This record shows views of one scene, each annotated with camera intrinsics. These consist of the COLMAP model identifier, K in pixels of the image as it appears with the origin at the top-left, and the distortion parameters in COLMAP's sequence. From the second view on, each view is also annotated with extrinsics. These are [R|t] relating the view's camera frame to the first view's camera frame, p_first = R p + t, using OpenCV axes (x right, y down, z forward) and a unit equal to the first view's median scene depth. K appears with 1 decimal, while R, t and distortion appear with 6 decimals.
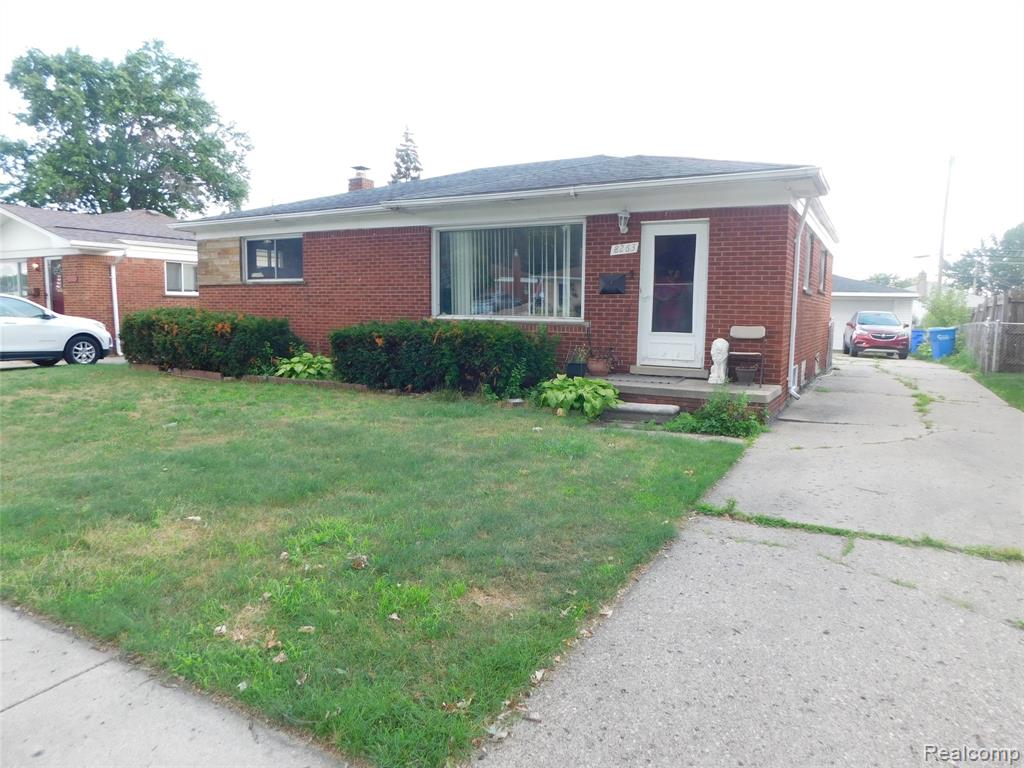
lens RADIAL K [[669.0, 0, 518.4], [0, 669.0, 378.6], [0, 0, 1]] dist [-0.076759, 0.054516]
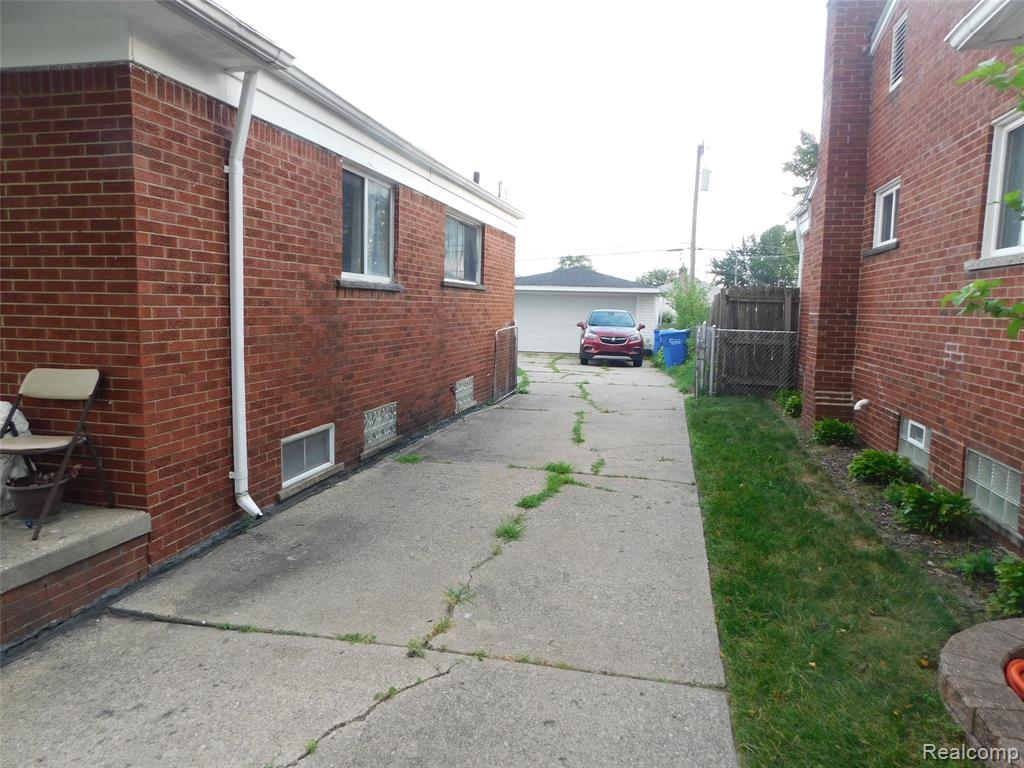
lens RADIAL K [[669.0, 0, 518.4], [0, 669.0, 378.6], [0, 0, 1]] dist [-0.076759, 0.054516]
pose [[0.960750, -0.025960, 0.276200, 0.464672], [0.023415, 0.999648, 0.012508, -0.066186], [-0.276427, -0.005550, 0.961019, 0.498760]]
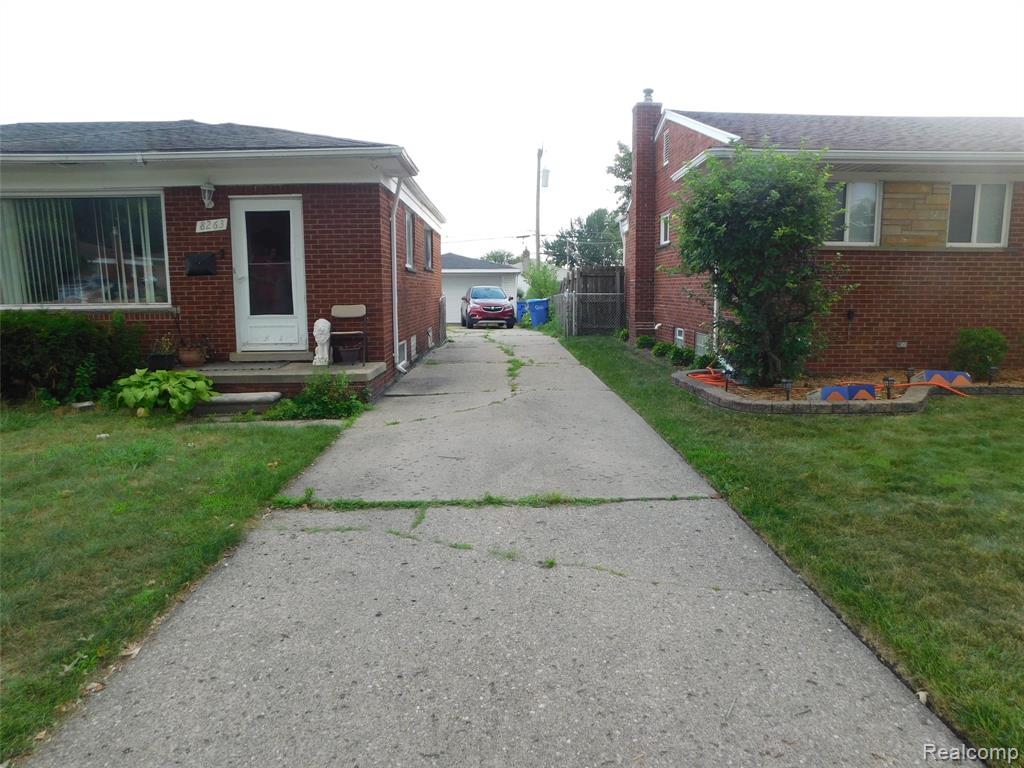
lens RADIAL K [[669.0, 0, 518.4], [0, 669.0, 378.6], [0, 0, 1]] dist [-0.076759, 0.054516]
pose [[0.863615, -0.087443, 0.496510, 0.057106], [0.072126, 0.996142, 0.049981, -0.000819], [-0.498965, -0.007353, 0.866591, 0.009293]]
